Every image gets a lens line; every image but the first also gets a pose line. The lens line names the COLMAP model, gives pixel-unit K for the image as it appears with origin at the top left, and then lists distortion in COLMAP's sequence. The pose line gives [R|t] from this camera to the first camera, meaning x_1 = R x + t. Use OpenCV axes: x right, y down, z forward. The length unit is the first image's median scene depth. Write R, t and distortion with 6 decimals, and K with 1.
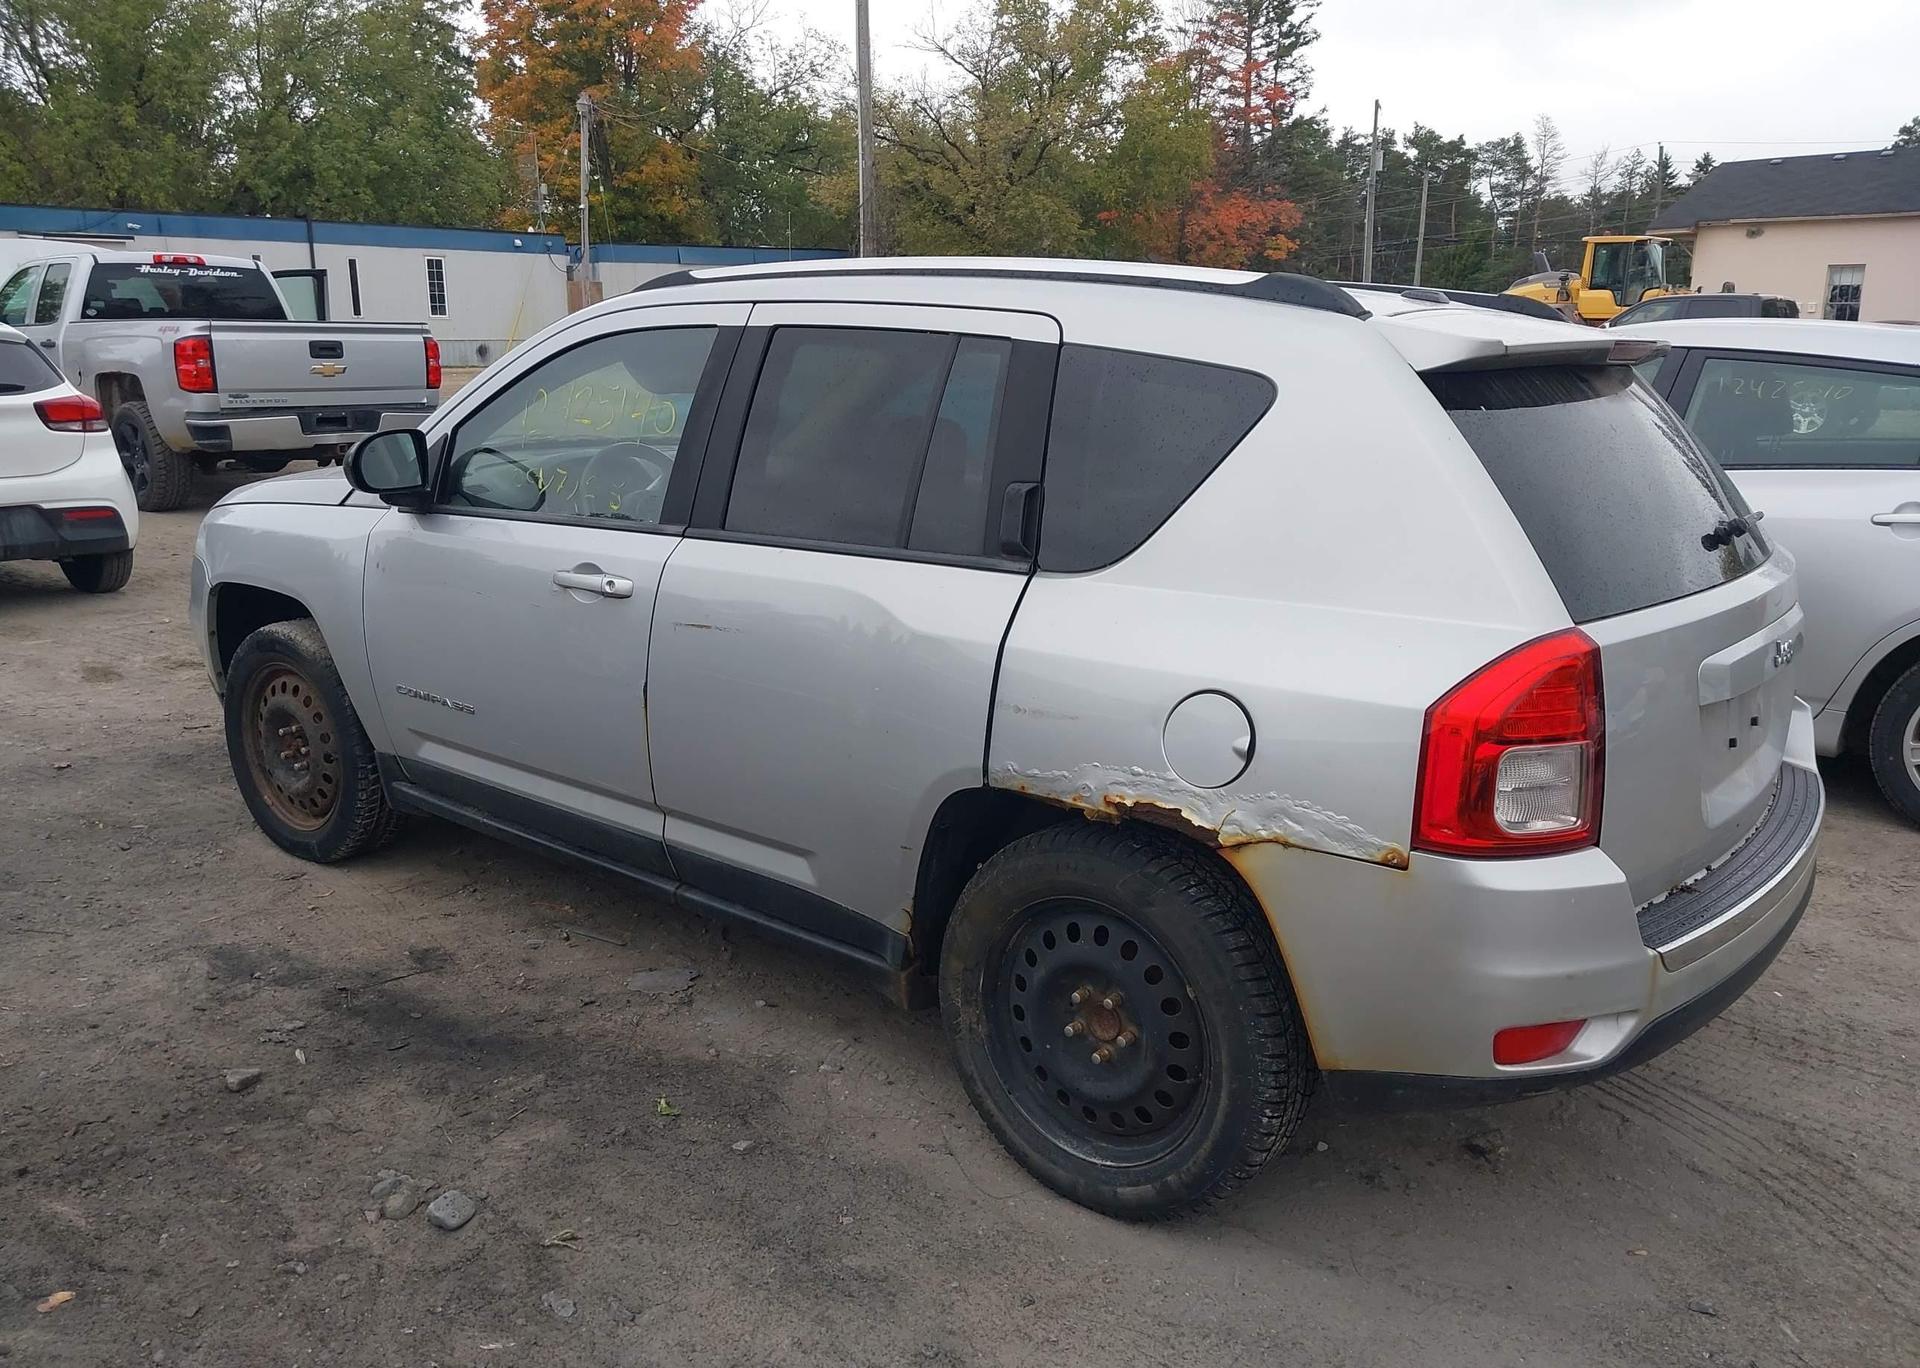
lens RADIAL K [[1506.1, 0, 967.6], [0, 1506.1, 731.0], [0, 0, 1]] dist [0.021562, -0.023955]
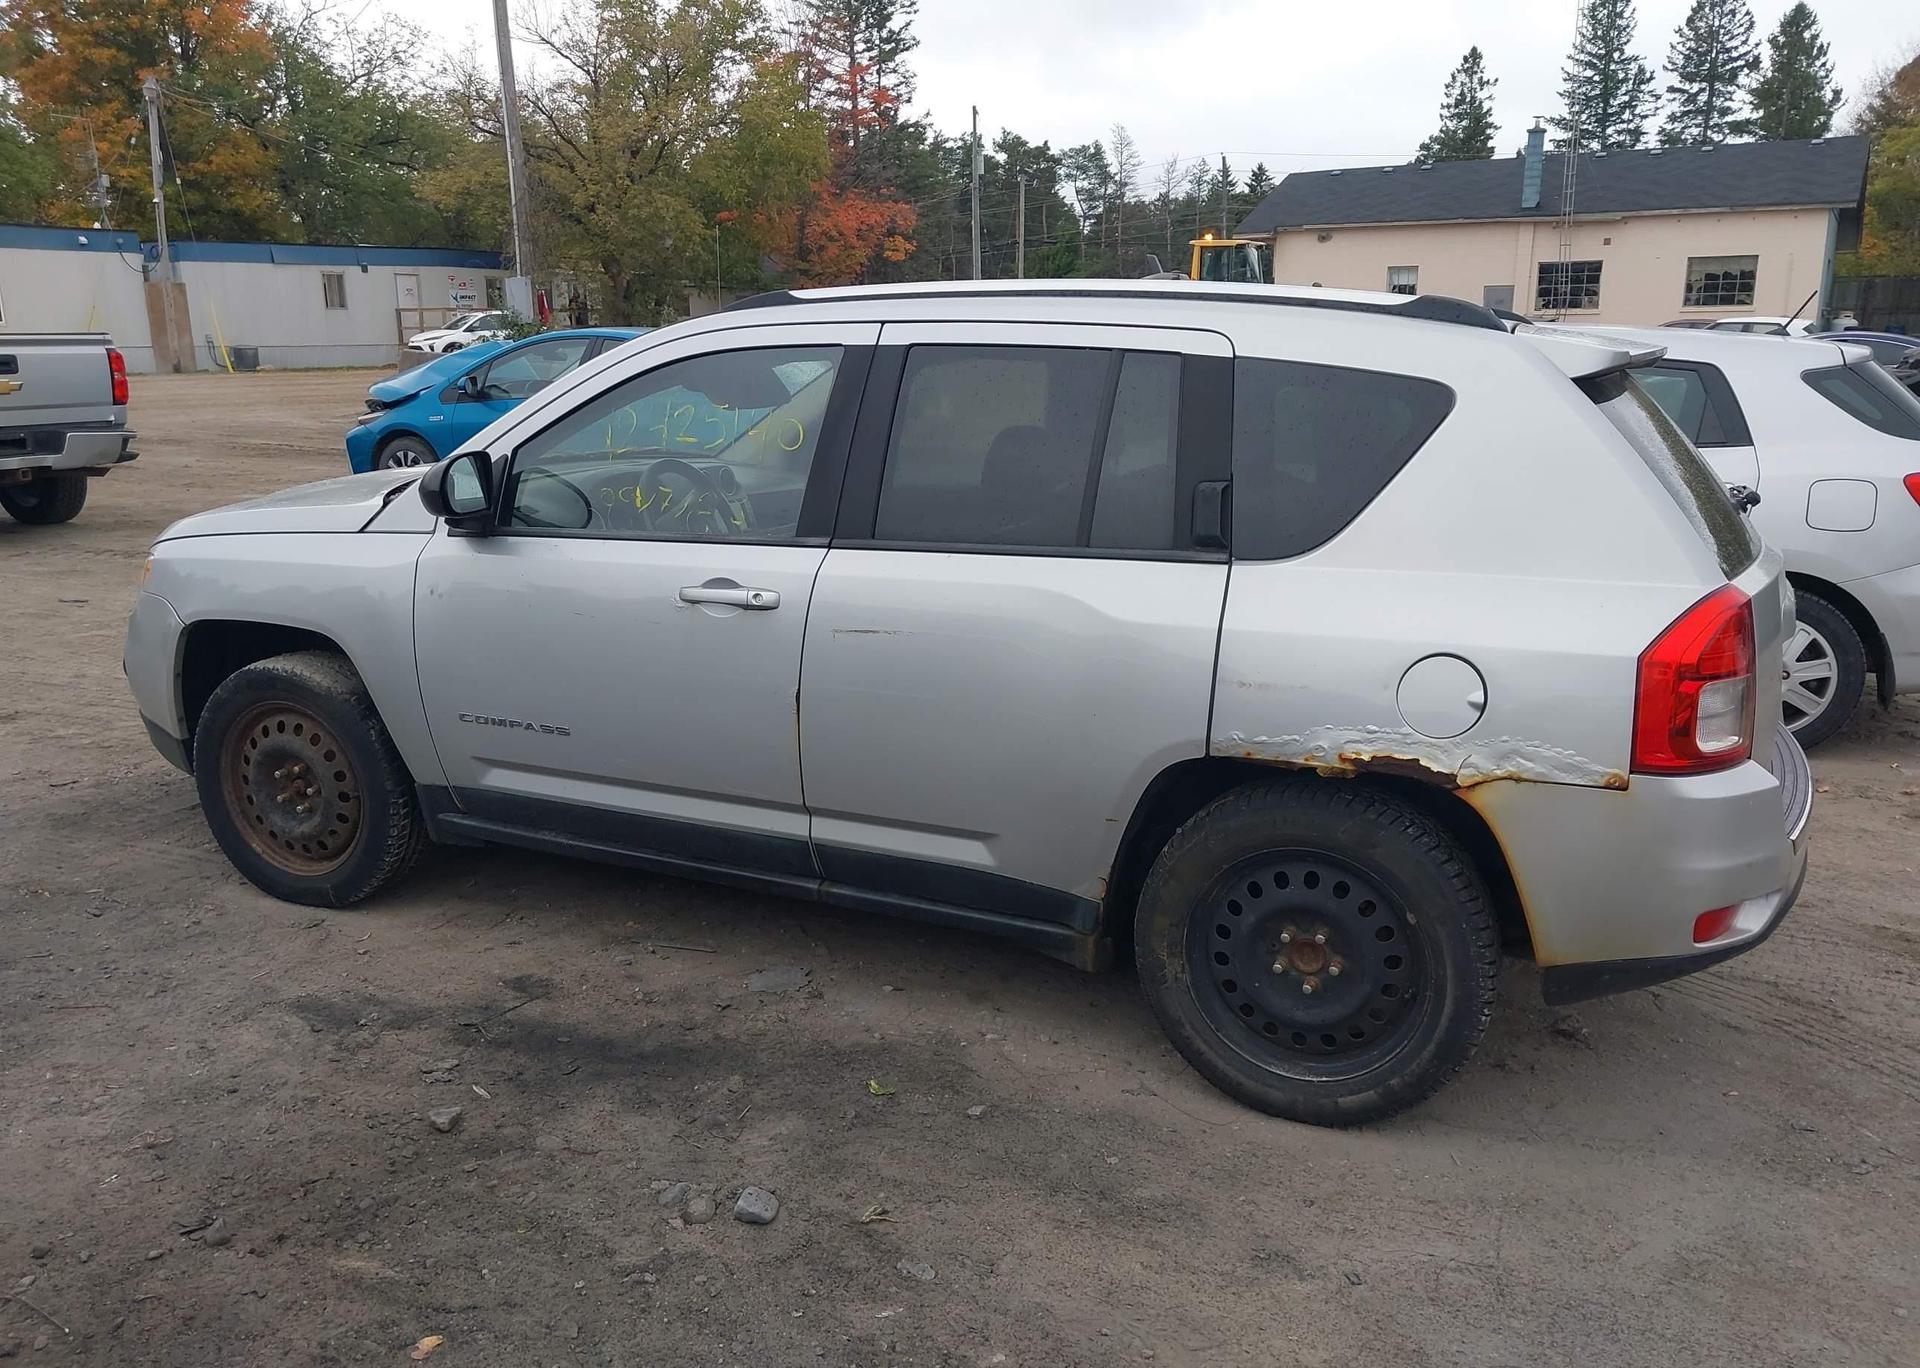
lens RADIAL K [[1506.1, 0, 967.6], [0, 1506.1, 731.0], [0, 0, 1]] dist [0.021562, -0.023955]
pose [[0.967174, -0.074426, 0.242972, -0.288678], [0.074229, 0.997191, 0.009982, -0.004202], [-0.243032, 0.008381, 0.969982, -0.027239]]
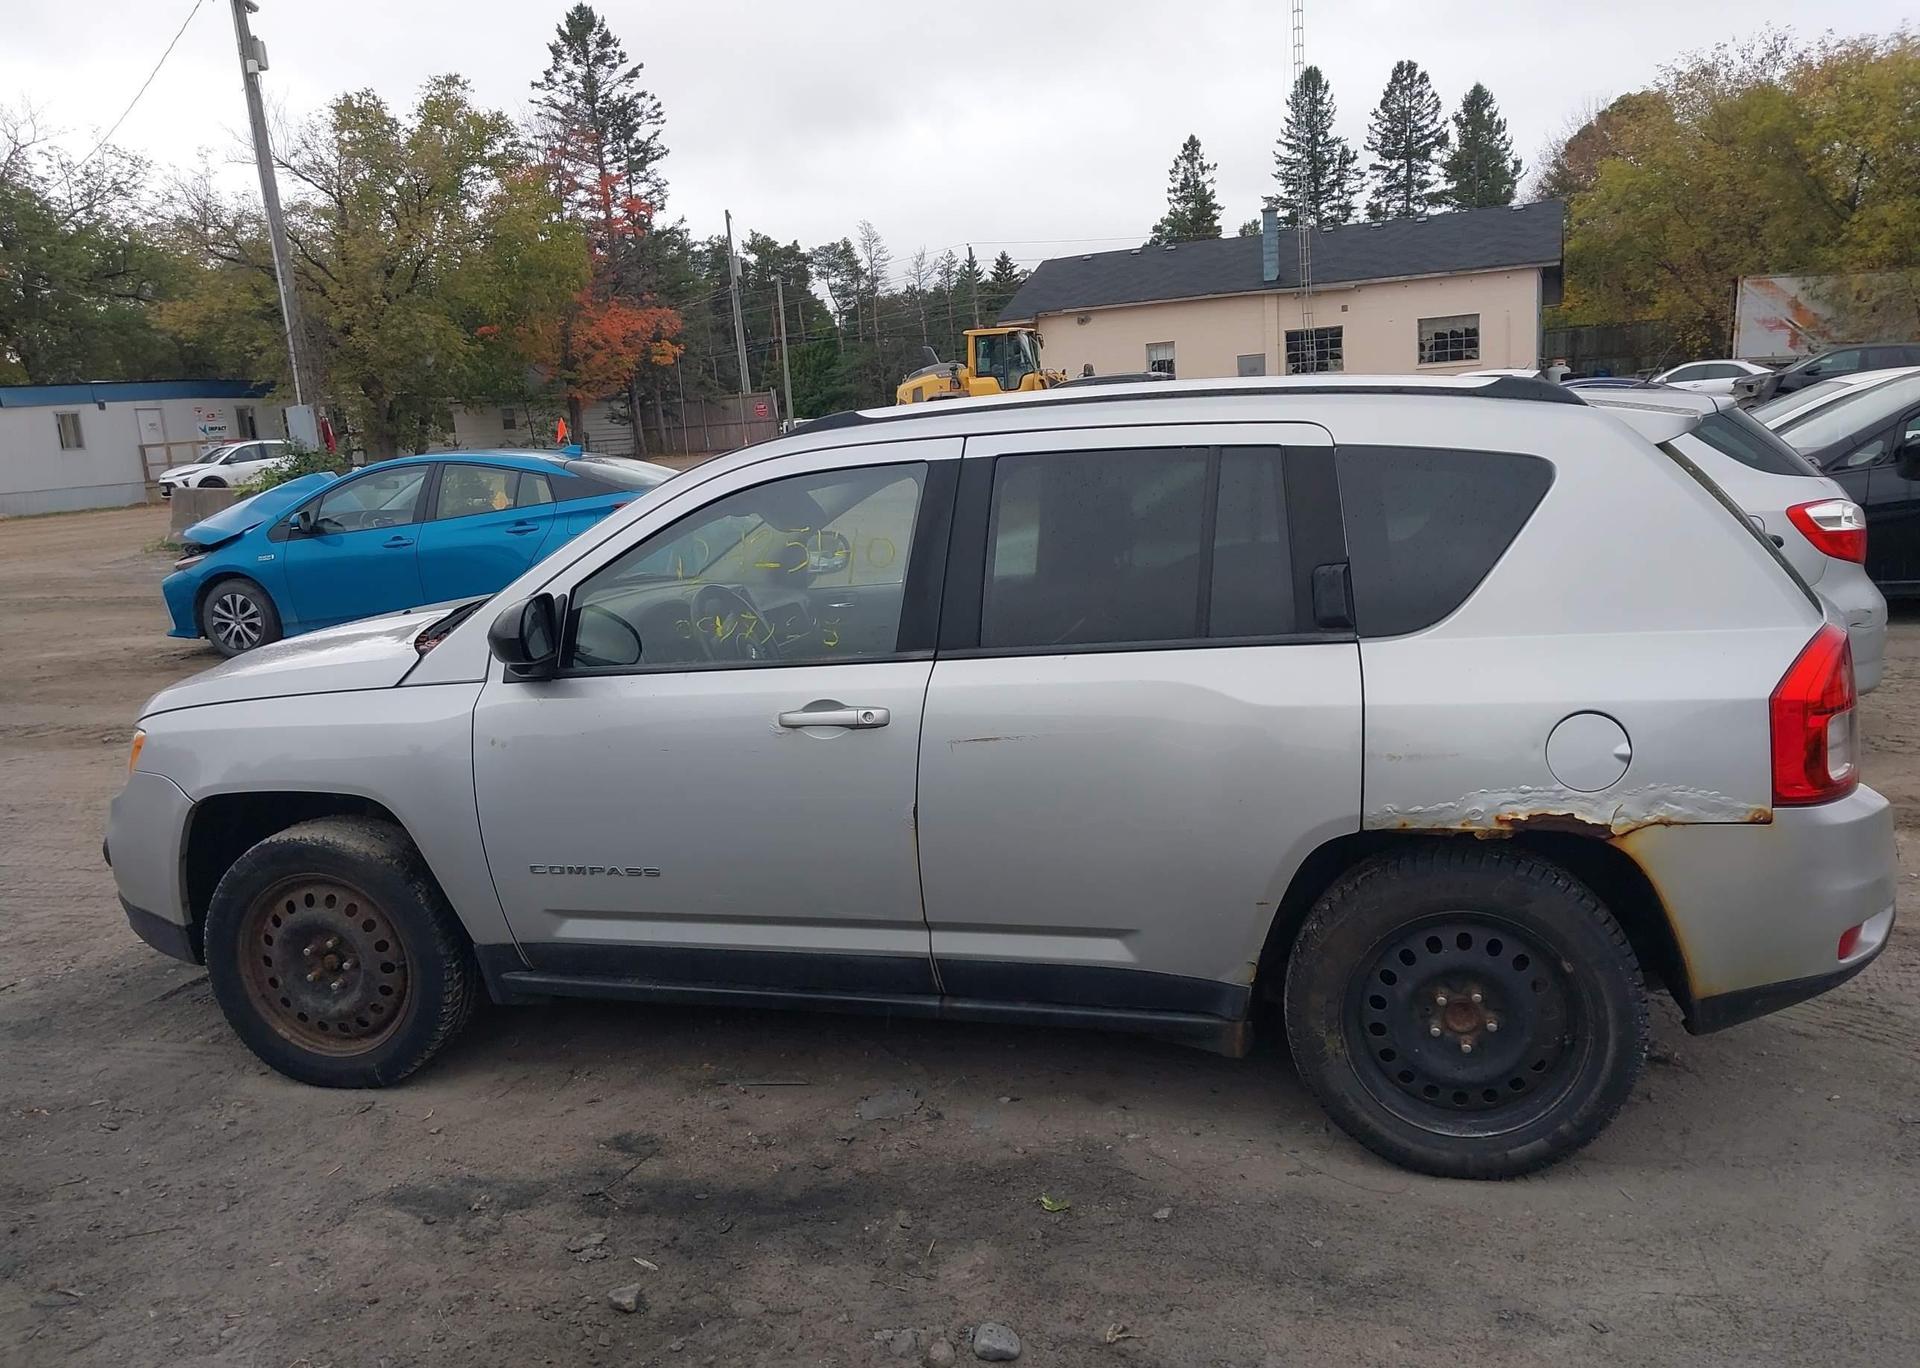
lens RADIAL K [[1506.1, 0, 967.6], [0, 1506.1, 731.0], [0, 0, 1]] dist [0.021562, -0.023955]
pose [[0.913226, -0.148630, 0.379377, -0.456826], [0.172342, 0.984607, -0.029113, -0.037271], [-0.369210, 0.091969, 0.924784, 0.029868]]
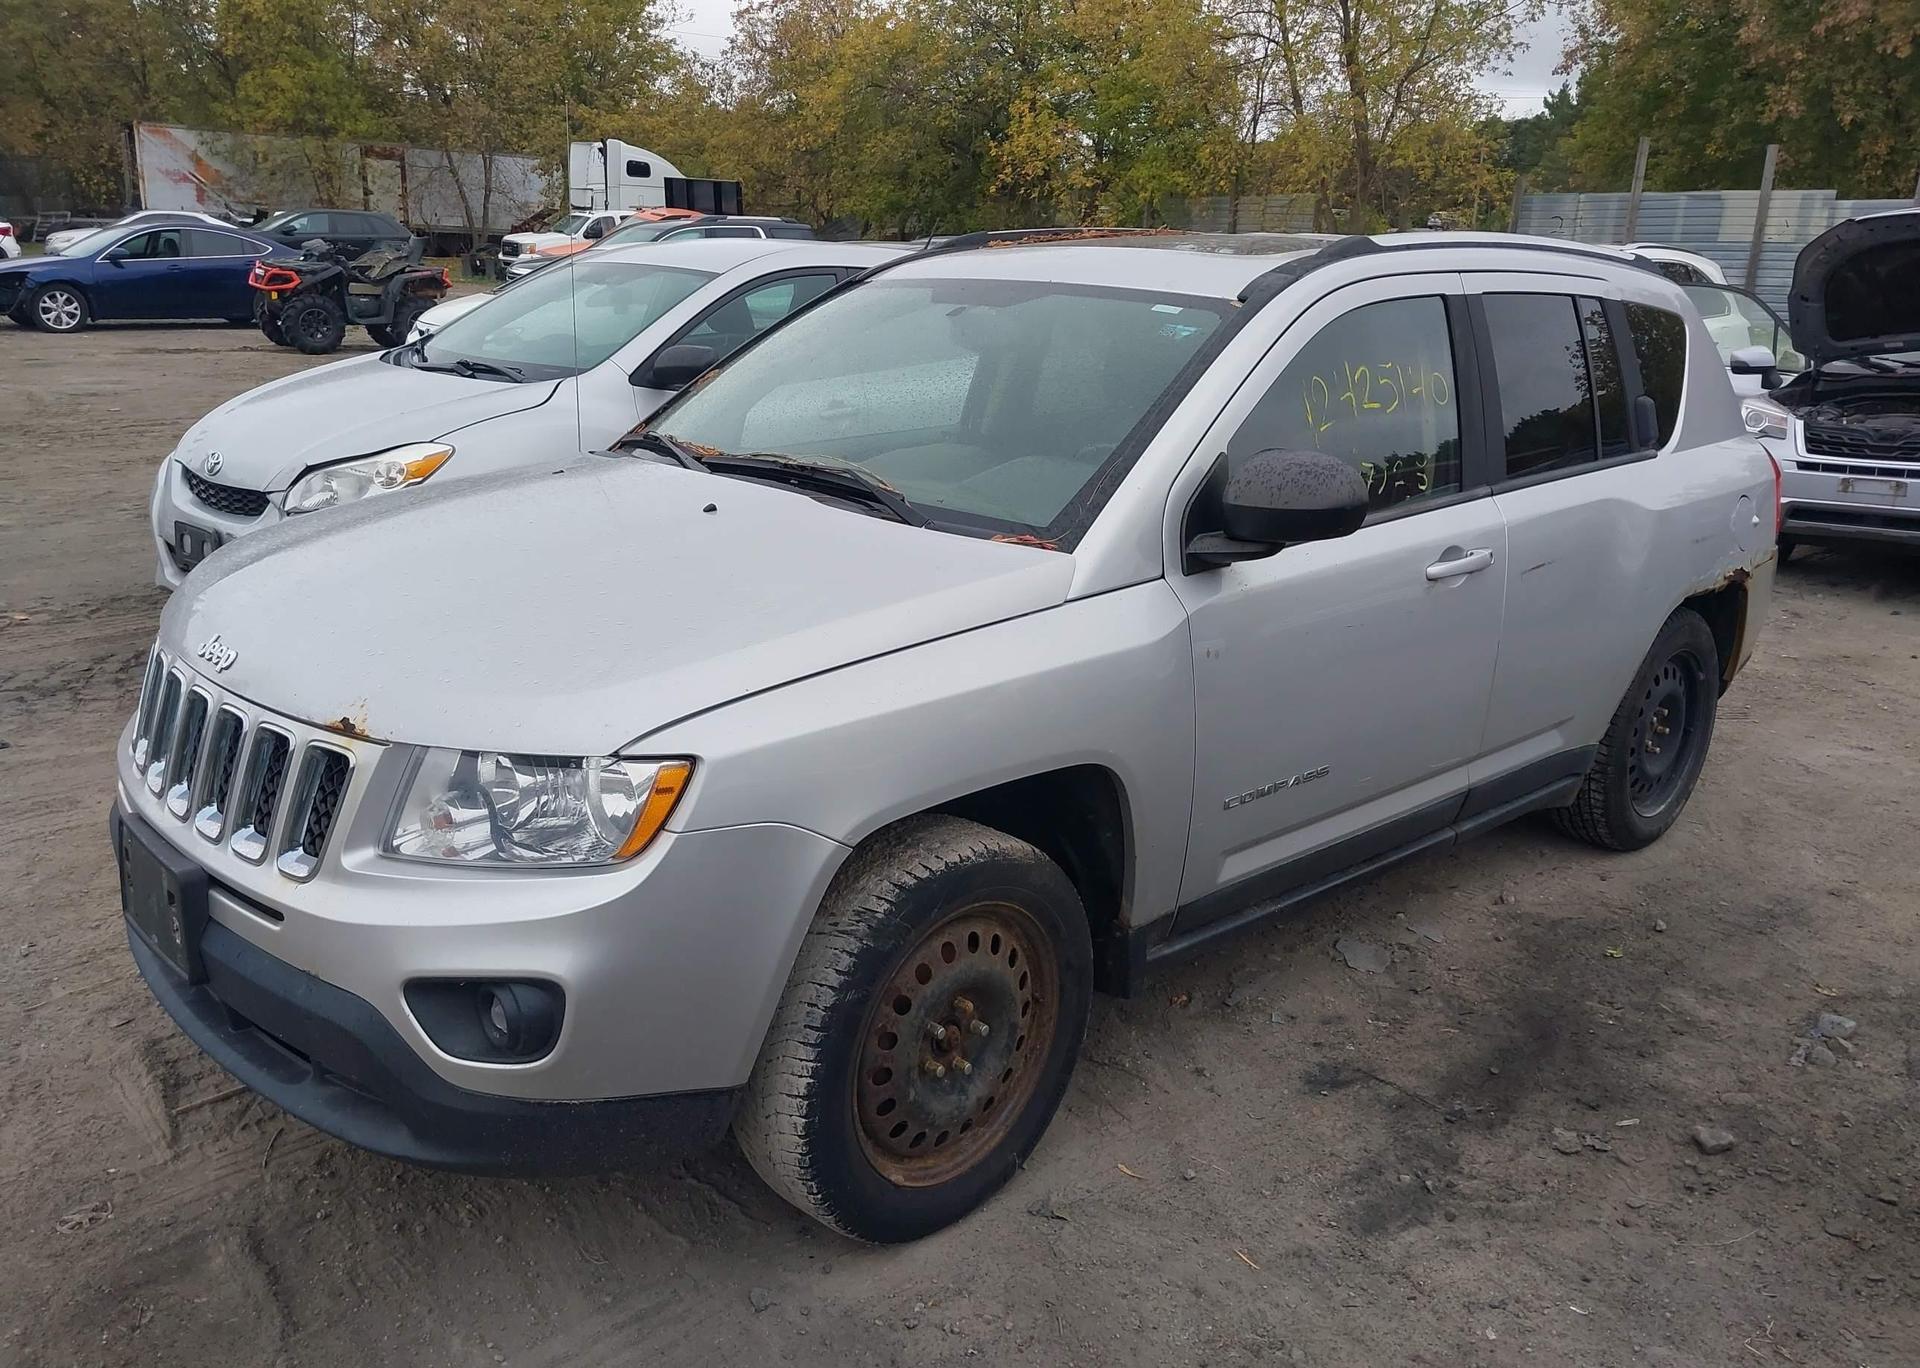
lens RADIAL K [[1499.9, 0, 965.1], [0, 1499.9, 728.2], [0, 0, 1]] dist [0.020618, -0.022255]
pose [[0.149283, -0.316036, 0.936929, -1.036217], [0.235614, 0.931622, 0.276705, -0.286385], [-0.960313, 0.179446, 0.213538, 0.929879]]
